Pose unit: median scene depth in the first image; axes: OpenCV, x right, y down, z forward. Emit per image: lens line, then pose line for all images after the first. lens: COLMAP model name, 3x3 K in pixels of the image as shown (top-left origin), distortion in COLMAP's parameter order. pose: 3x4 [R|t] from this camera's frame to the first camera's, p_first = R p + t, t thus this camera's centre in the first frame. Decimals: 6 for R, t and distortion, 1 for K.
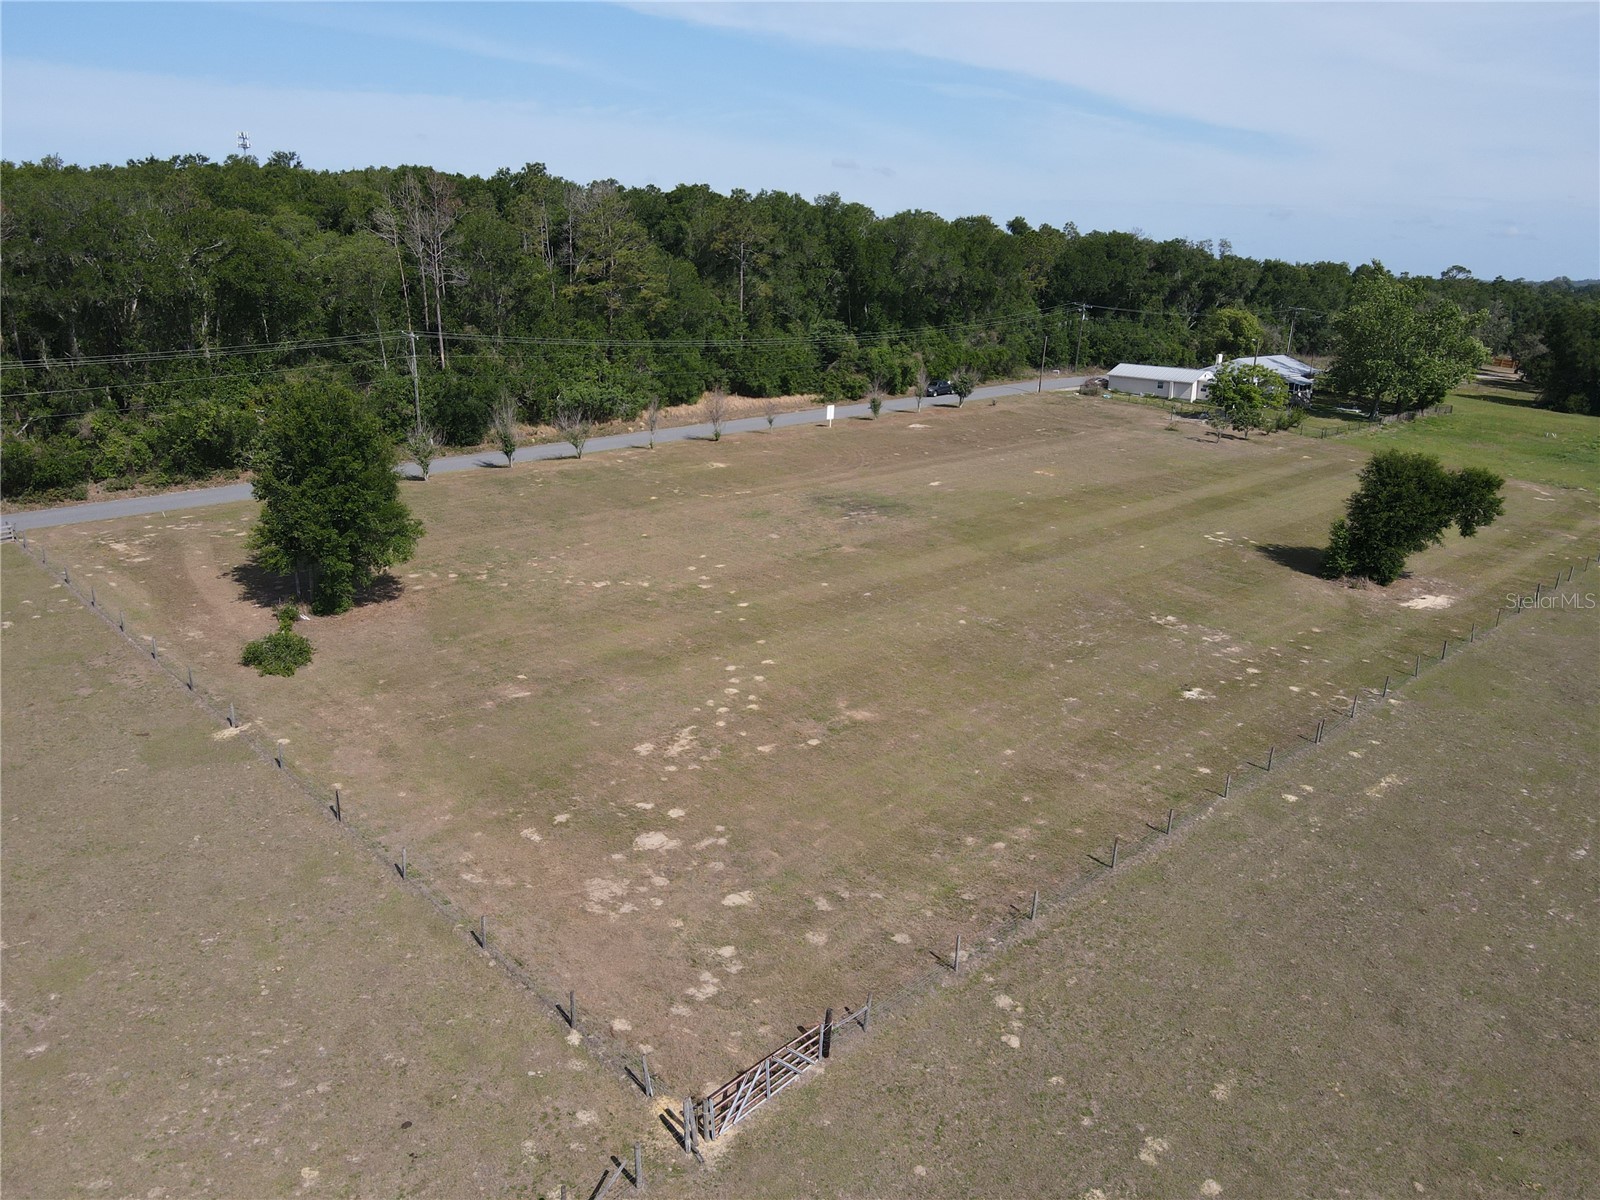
lens RADIAL K [[1180.1, 0, 791.8], [0, 1180.1, 596.8], [0, 0, 1]] dist [0.009519, 0.004627]
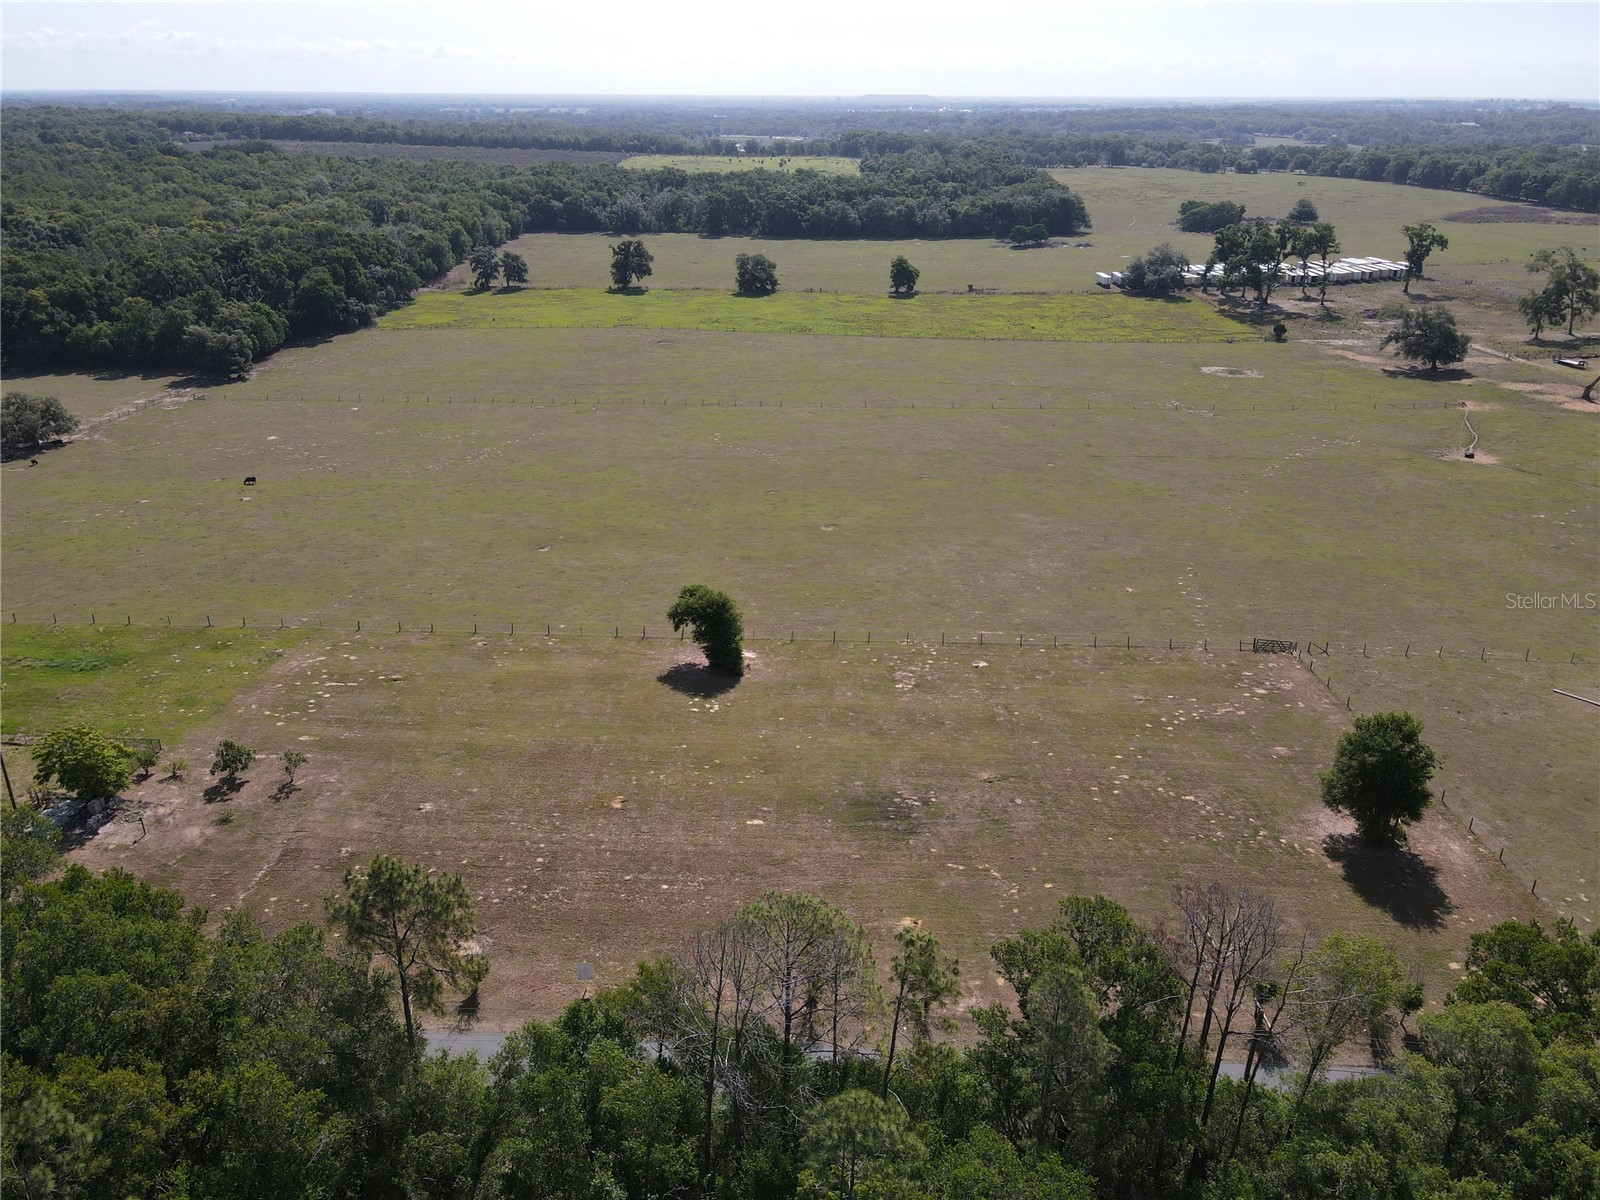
lens RADIAL K [[1180.1, 0, 792.6], [0, 1180.1, 593.9], [0, 0, 1]] dist [0.009519, 0.004627]
pose [[-0.701984, -0.307039, 0.642609, -0.827214], [0.169409, 0.804409, 0.569409, -1.386957], [-0.691751, 0.508580, -0.512667, 2.358711]]
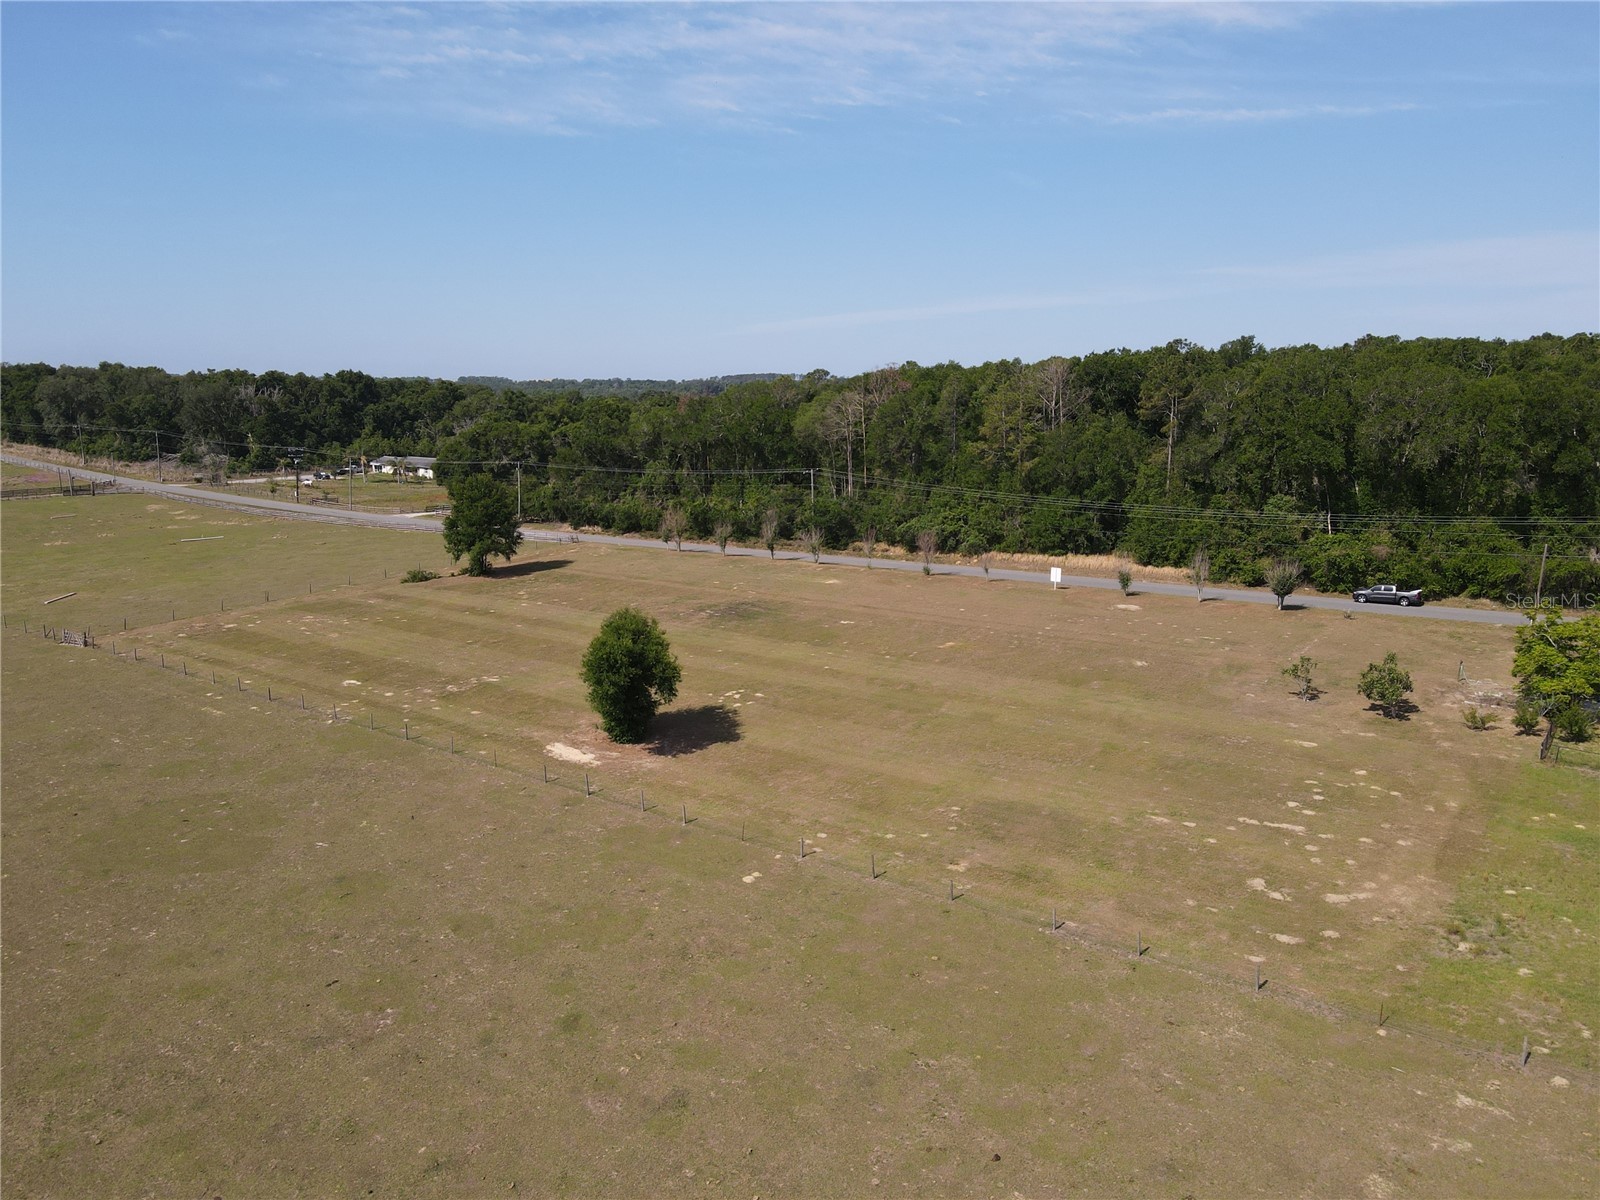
lens RADIAL K [[1180.1, 0, 798.4], [0, 1180.1, 607.0], [0, 0, 1]] dist [0.009519, 0.004627]
pose [[0.148191, 0.156146, -0.976554, 2.009265], [-0.277504, 0.954350, 0.110485, -0.368475], [0.949226, 0.254625, 0.184758, 1.261389]]
